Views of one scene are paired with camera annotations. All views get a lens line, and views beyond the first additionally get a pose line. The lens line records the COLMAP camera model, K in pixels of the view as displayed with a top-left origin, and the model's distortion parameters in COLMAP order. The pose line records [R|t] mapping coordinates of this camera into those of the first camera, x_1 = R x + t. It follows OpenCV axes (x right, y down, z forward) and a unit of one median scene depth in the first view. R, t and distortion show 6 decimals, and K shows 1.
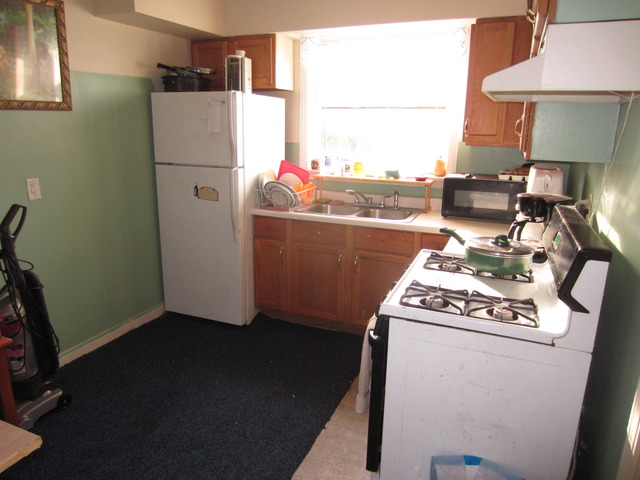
lens RADIAL K [[453.8, 0, 320.5], [0, 453.8, 237.2], [0, 0, 1]] dist [-0.028638, 0.008025]
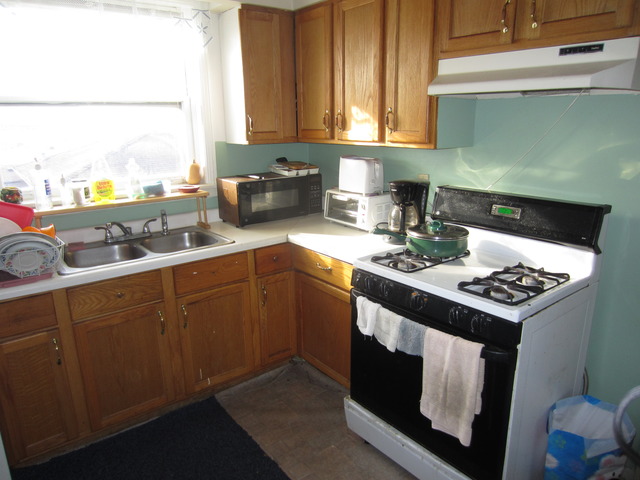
lens RADIAL K [[453.8, 0, 320.1], [0, 453.8, 242.5], [0, 0, 1]] dist [-0.028638, 0.008025]
pose [[0.469345, -0.251224, 0.846523, -0.378913], [0.235316, 0.959591, 0.154312, -0.106566], [-0.851083, 0.126775, 0.509496, 0.385772]]
